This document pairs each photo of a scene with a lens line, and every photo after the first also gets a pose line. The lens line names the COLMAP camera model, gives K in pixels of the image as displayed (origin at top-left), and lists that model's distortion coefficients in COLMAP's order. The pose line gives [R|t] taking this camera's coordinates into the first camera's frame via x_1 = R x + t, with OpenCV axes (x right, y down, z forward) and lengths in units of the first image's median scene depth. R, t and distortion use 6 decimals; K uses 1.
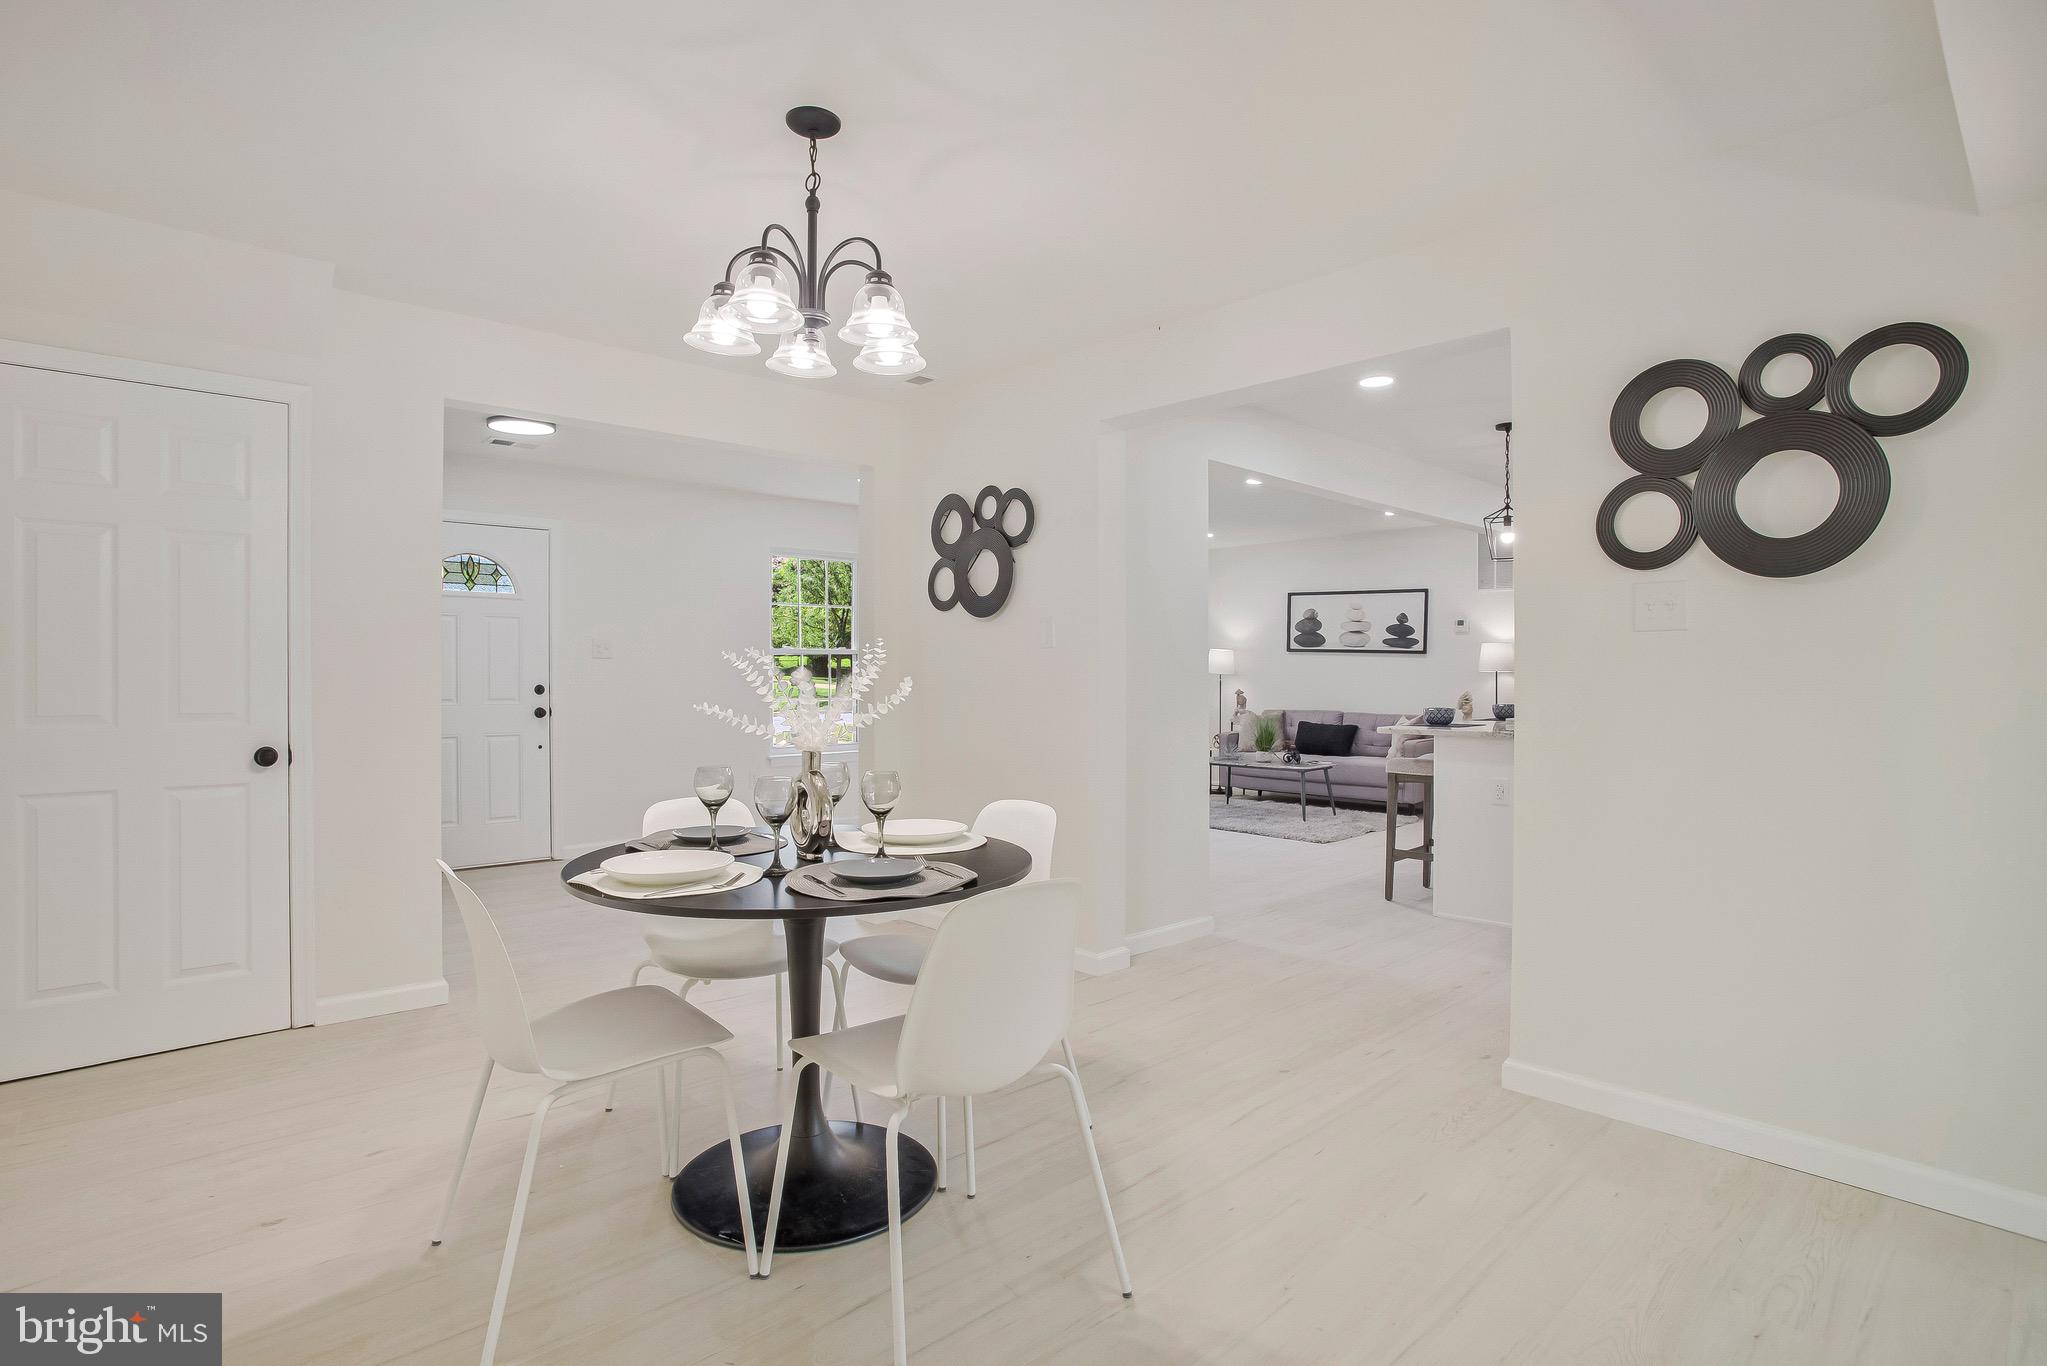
lens RADIAL K [[1073.9, 0, 1023.5], [0, 1073.9, 683.0], [0, 0, 1]] dist [-0.001147, -0.000159]
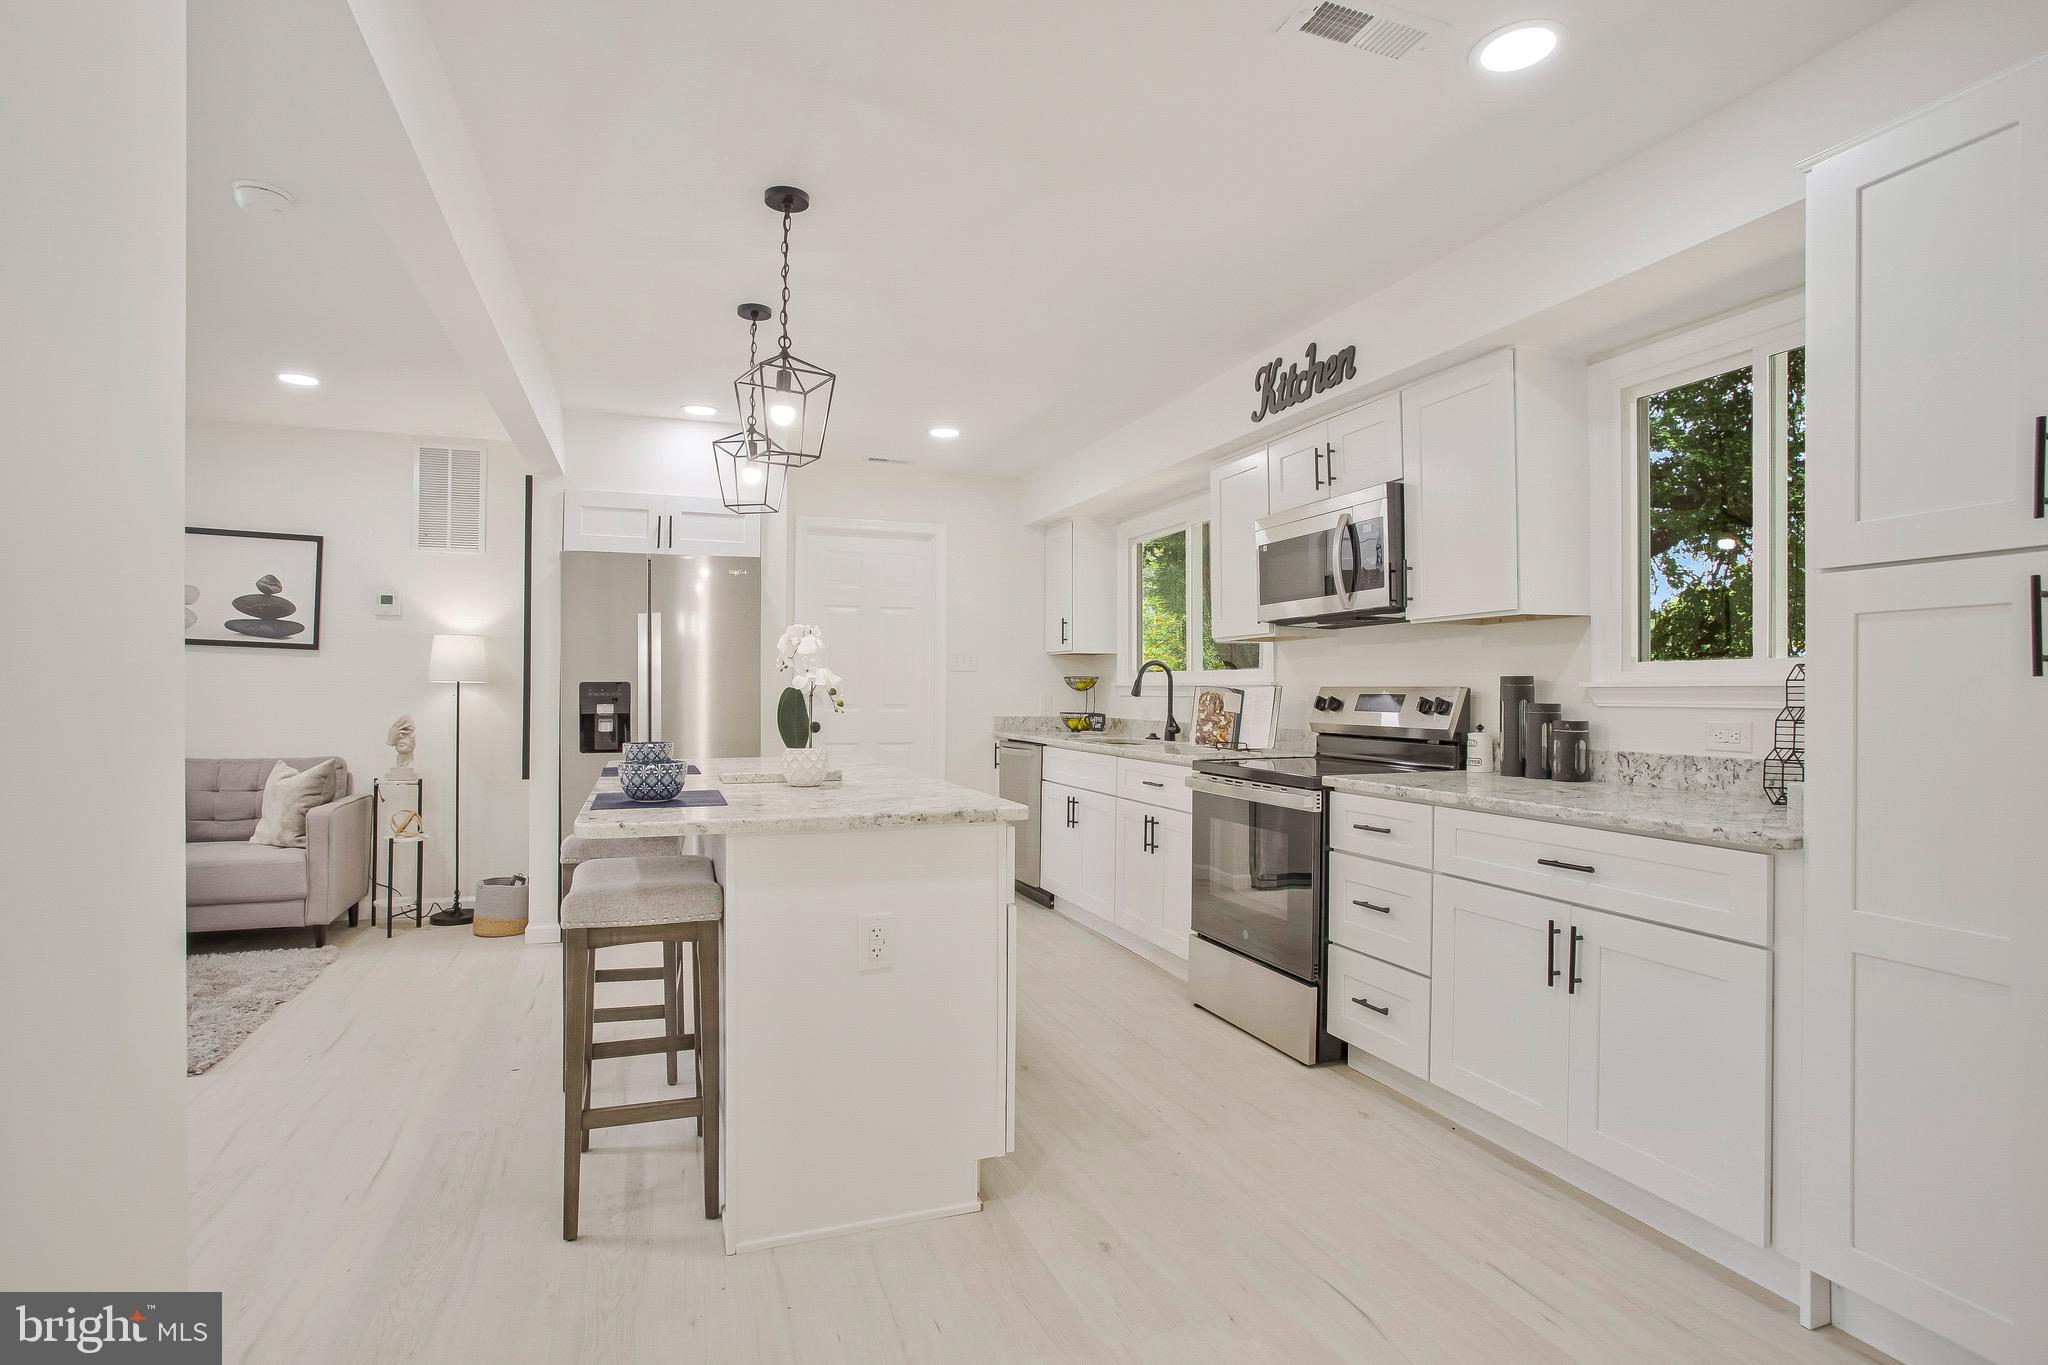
lens RADIAL K [[1074.4, 0, 1024.0], [0, 1074.4, 682.5], [0, 0, 1]] dist [-0.001147, -0.000159]
pose [[0.447971, 0.002235, 0.894046, 0.029780], [0.001760, 0.999993, -0.003382, -0.006947], [-0.894047, 0.003088, 0.447963, 0.403584]]
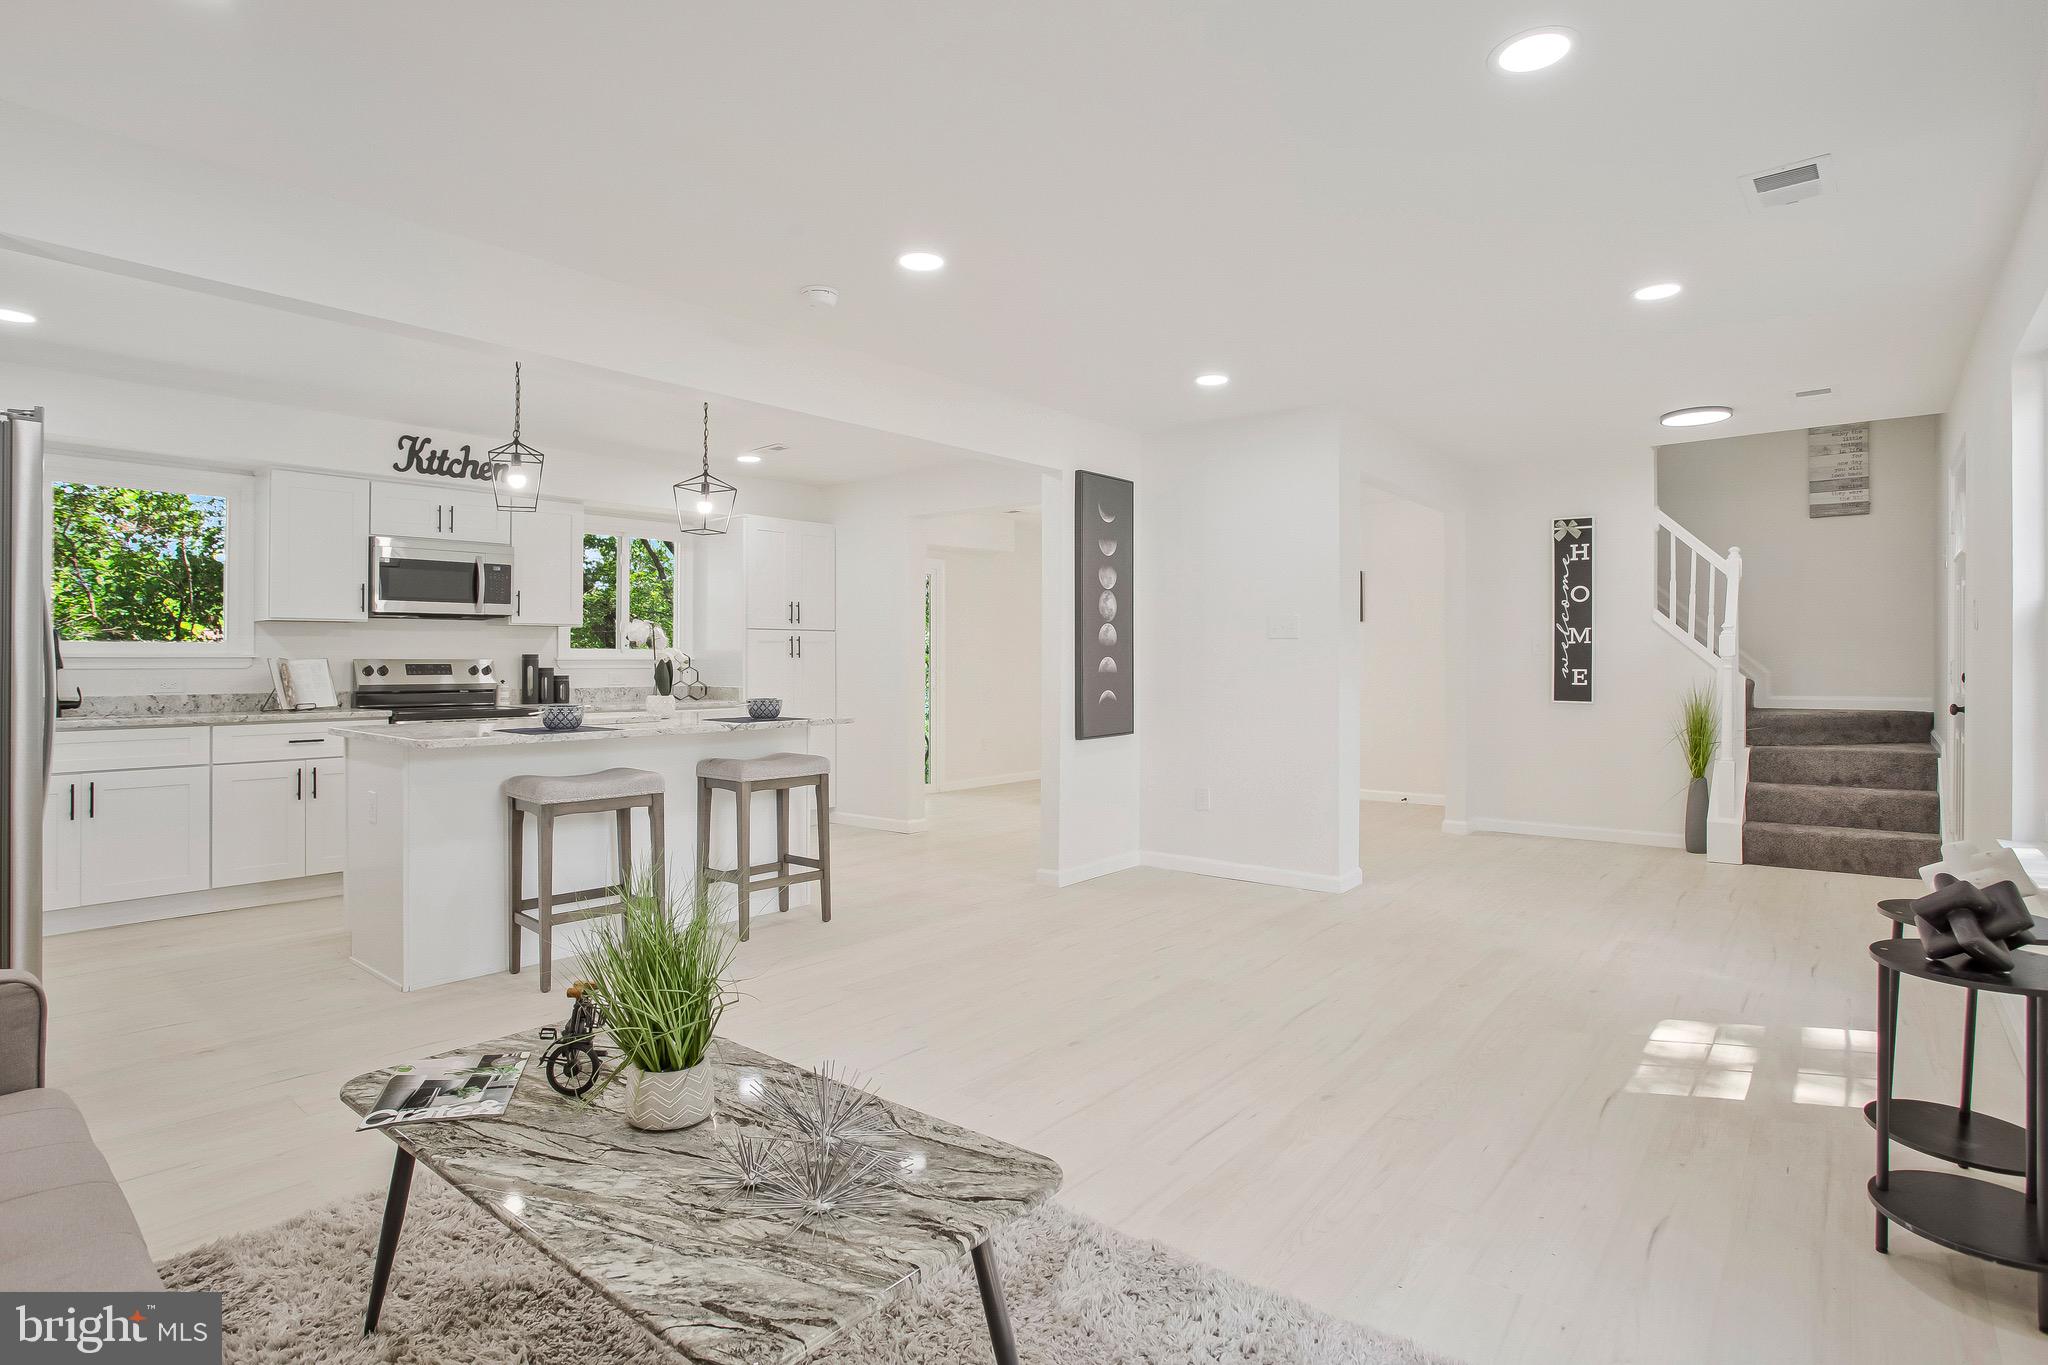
lens RADIAL K [[1074.4, 0, 1024.0], [0, 1074.4, 682.5], [0, 0, 1]] dist [-0.001147, -0.000159]
pose [[-0.997427, -0.001429, -0.071676, 0.155257], [-0.002911, 0.999784, 0.020569, -0.006604], [0.071631, 0.020724, -0.997216, 1.196425]]
